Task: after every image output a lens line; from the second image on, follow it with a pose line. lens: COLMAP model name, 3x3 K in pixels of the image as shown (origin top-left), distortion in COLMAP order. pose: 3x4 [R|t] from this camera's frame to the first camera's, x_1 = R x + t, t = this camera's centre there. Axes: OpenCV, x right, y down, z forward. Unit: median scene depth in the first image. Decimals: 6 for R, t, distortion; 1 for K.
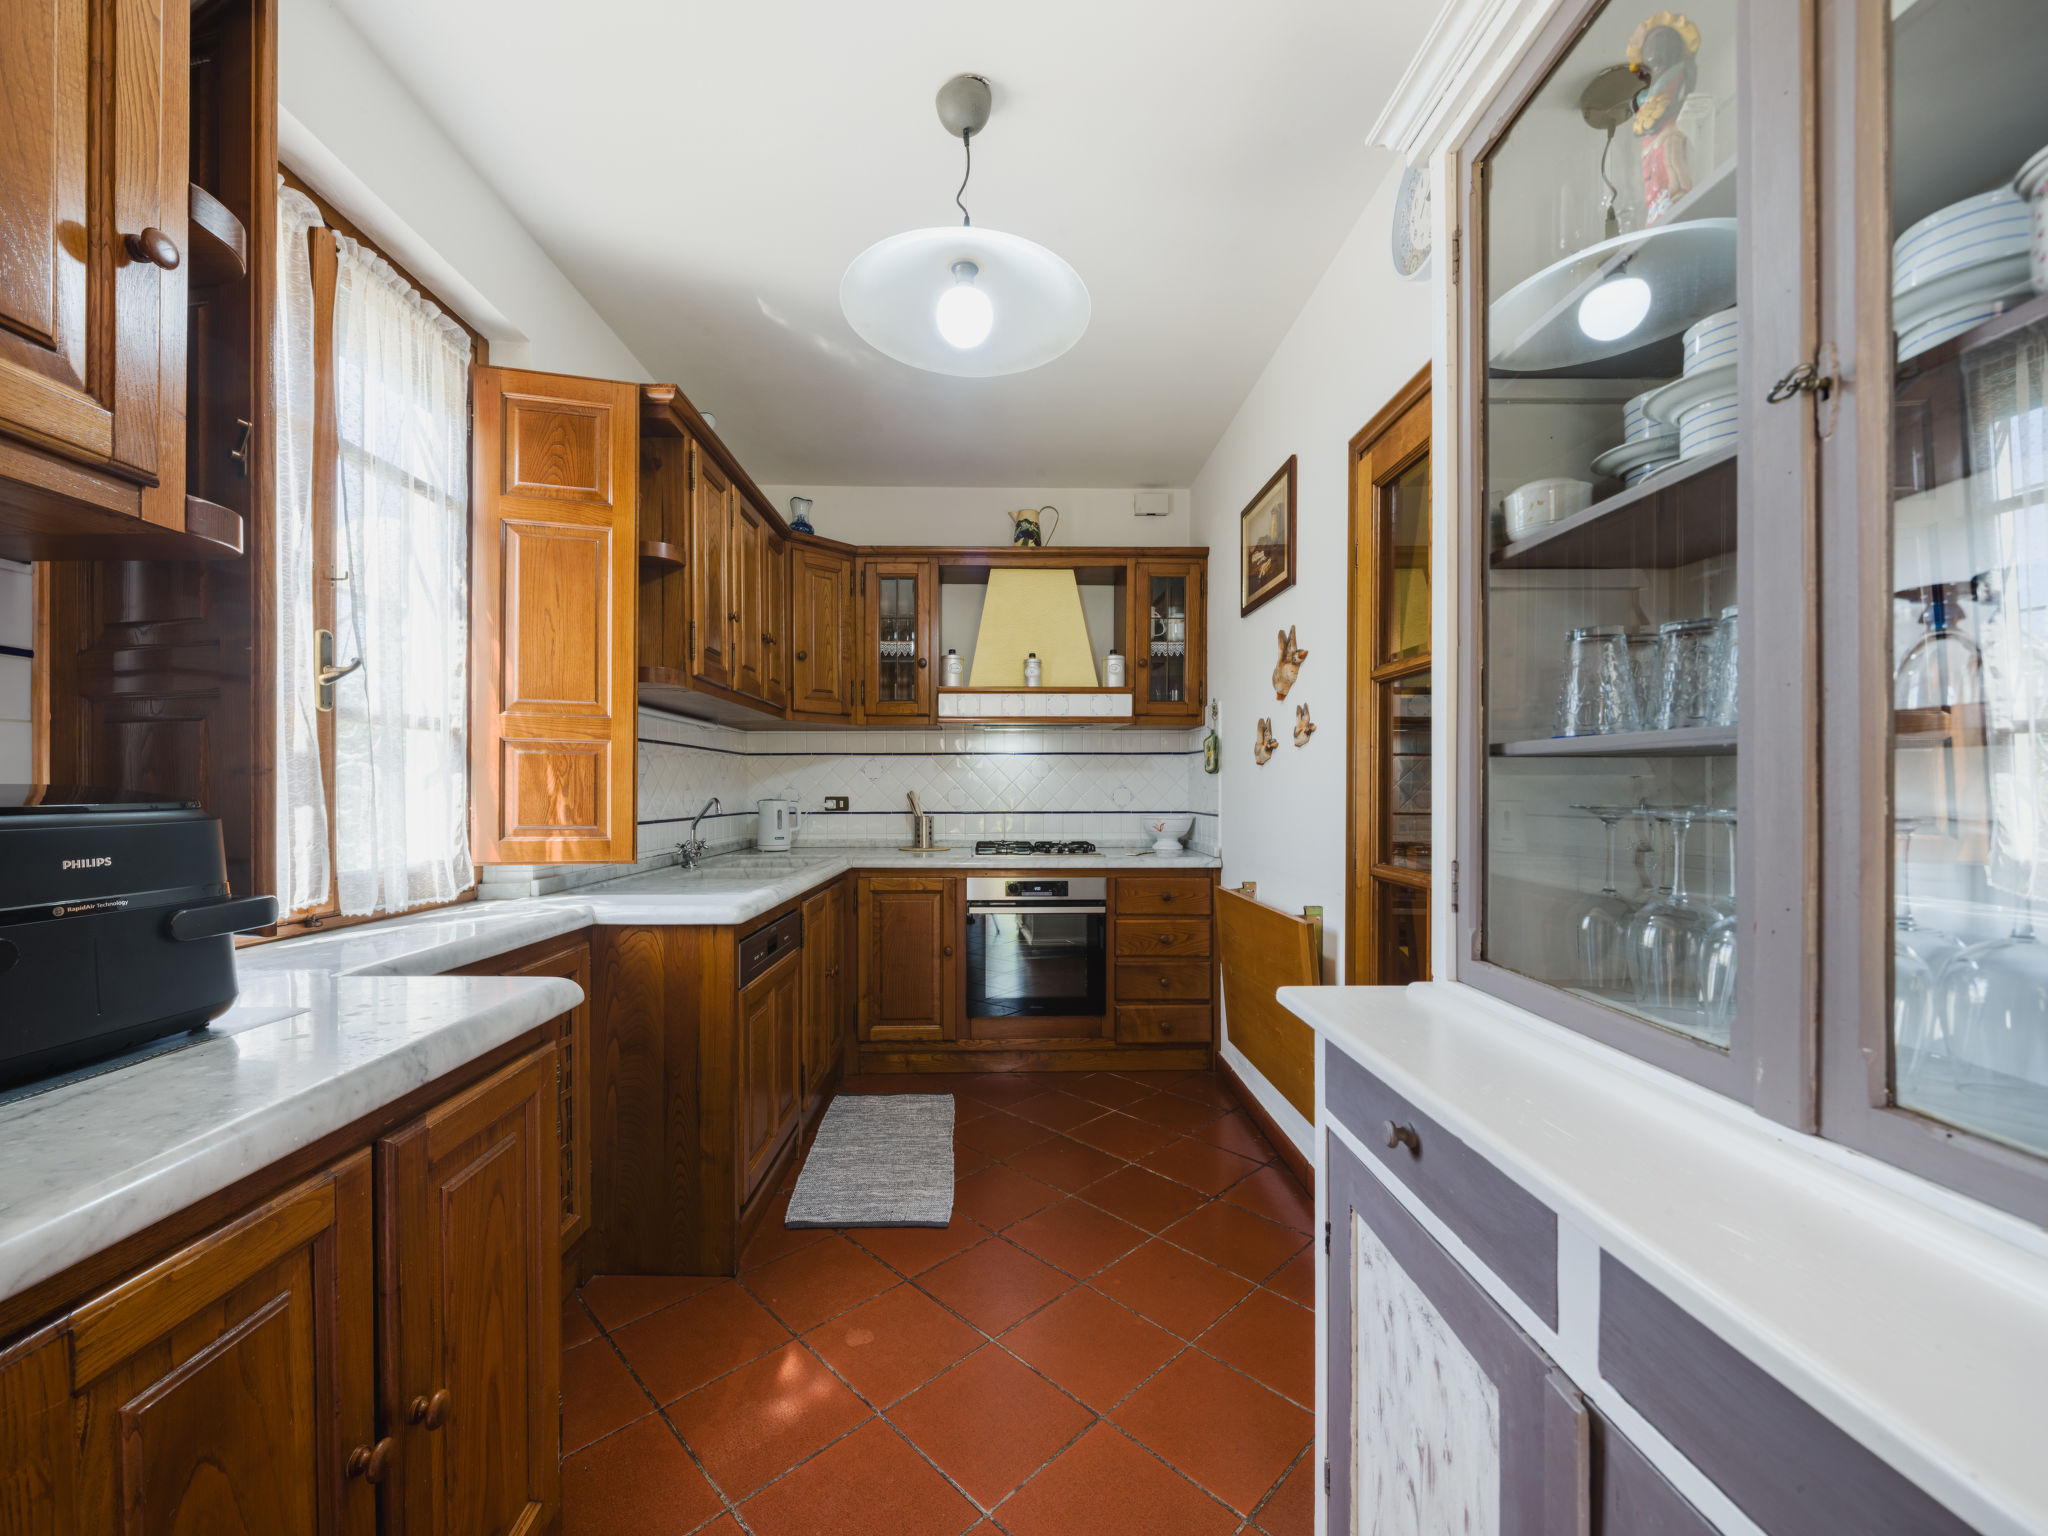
lens RADIAL K [[732.6, 0, 1019.7], [0, 732.6, 789.5], [0, 0, 1]] dist [0.000215, -0.002086]
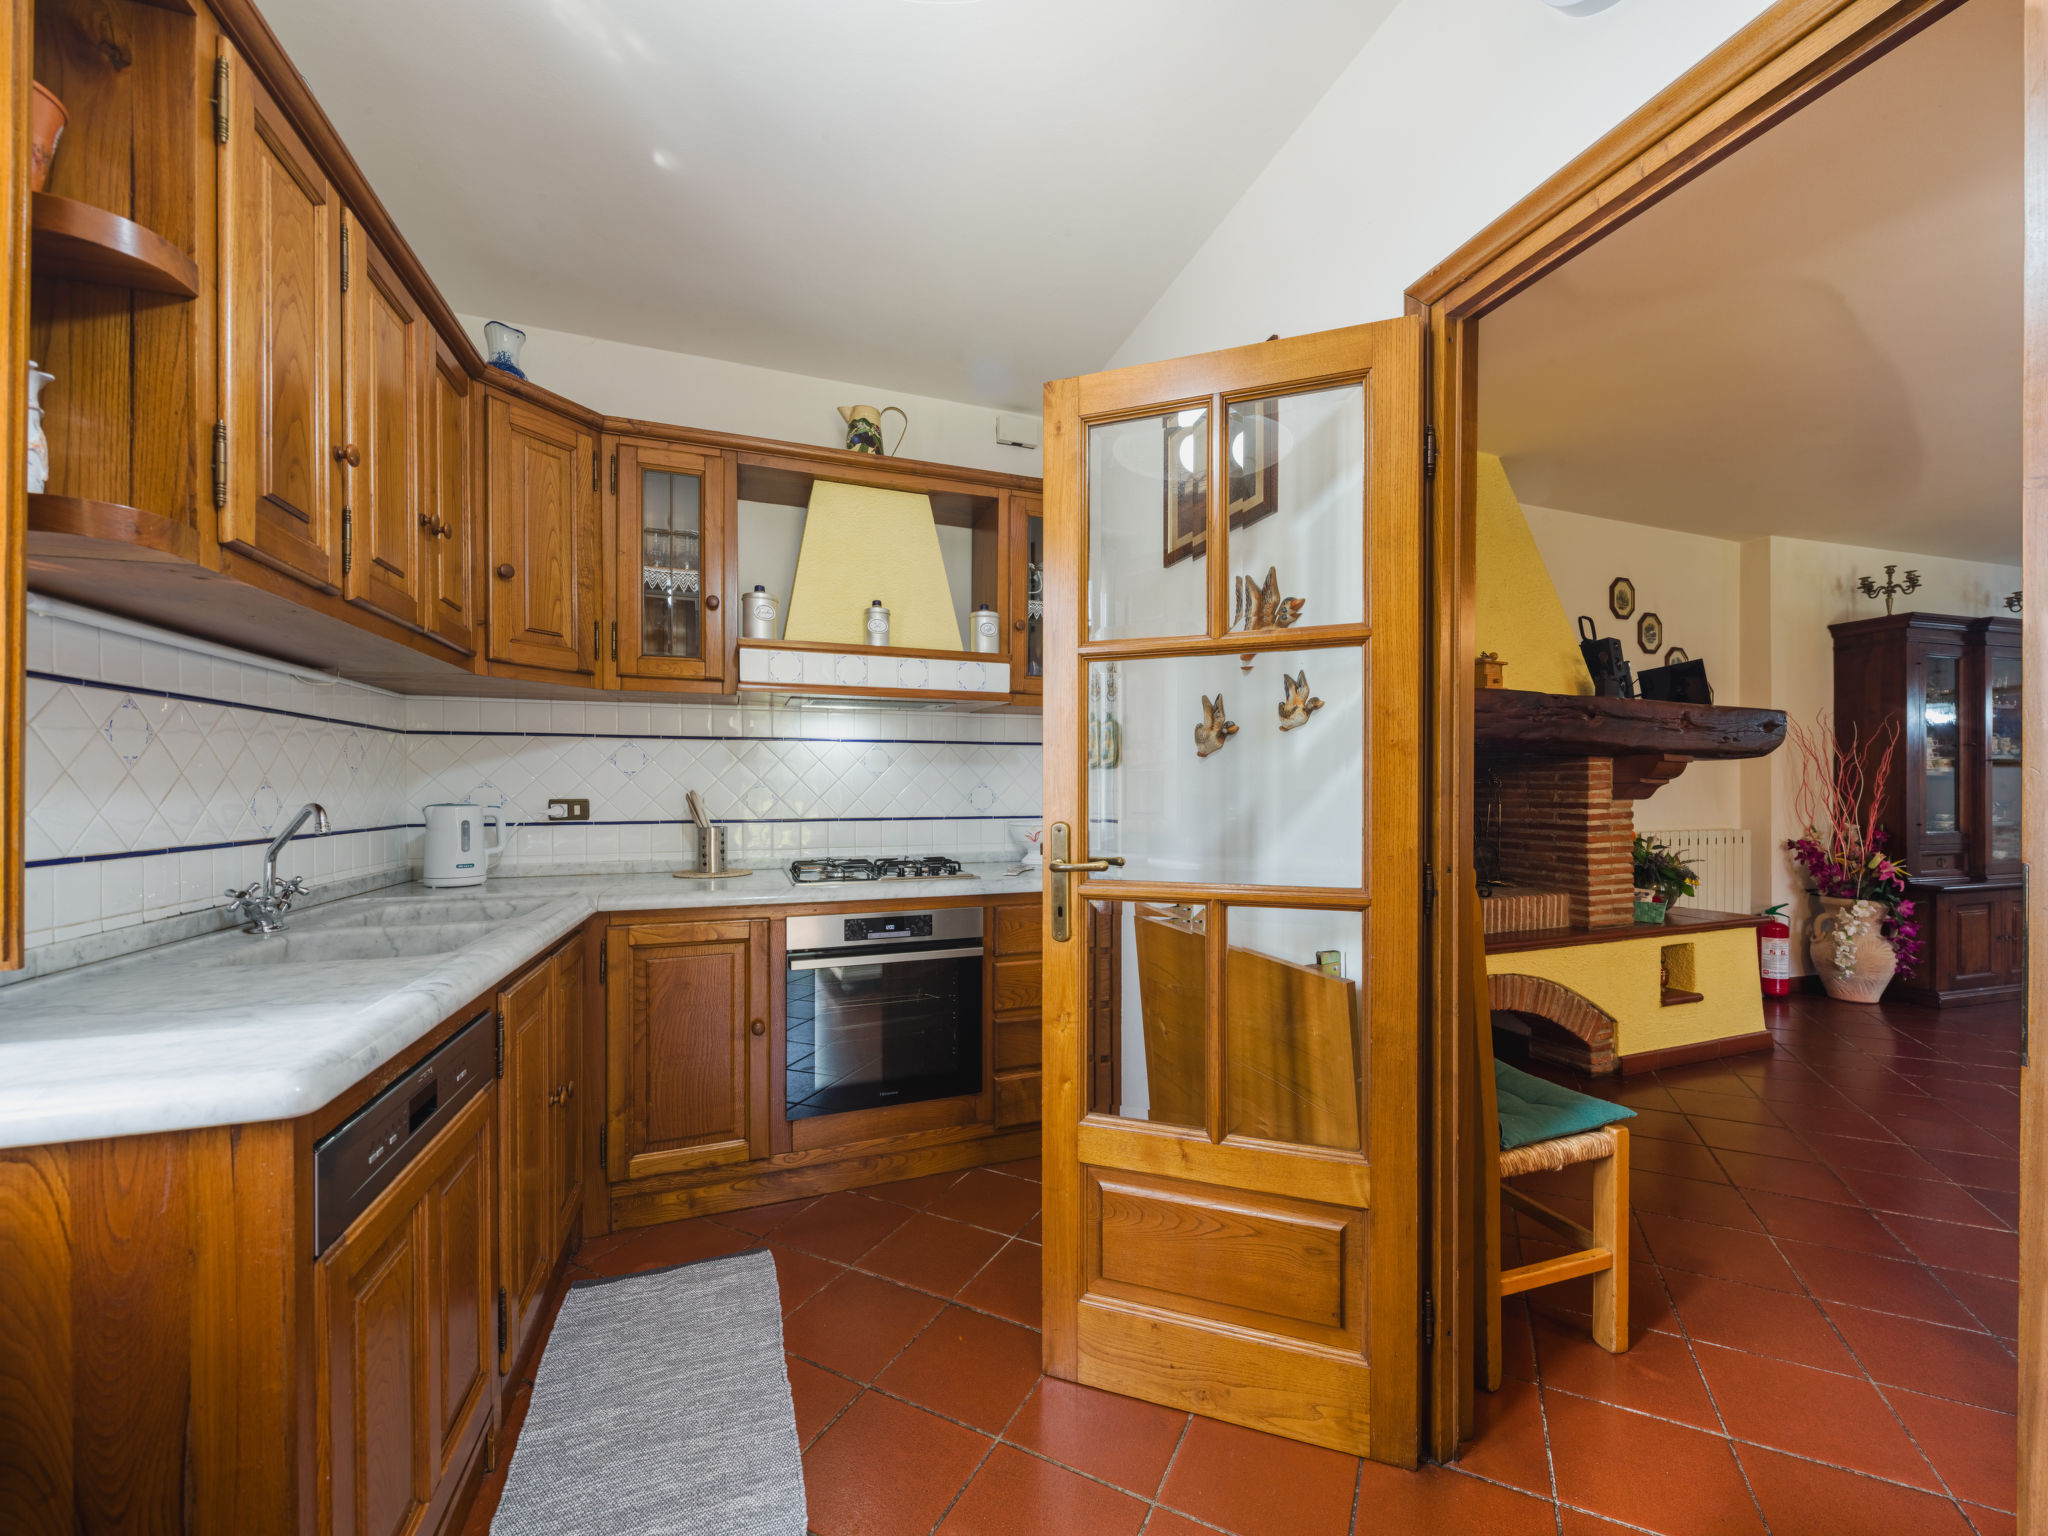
lens RADIAL K [[732.6, 0, 1019.7], [0, 732.6, 789.5], [0, 0, 1]] dist [0.000215, -0.002086]
pose [[0.952186, -0.000332, 0.305518, -0.072481], [-0.000086, 0.999999, 0.001355, 0.000078], [-0.305518, -0.001317, 0.952185, 0.278175]]
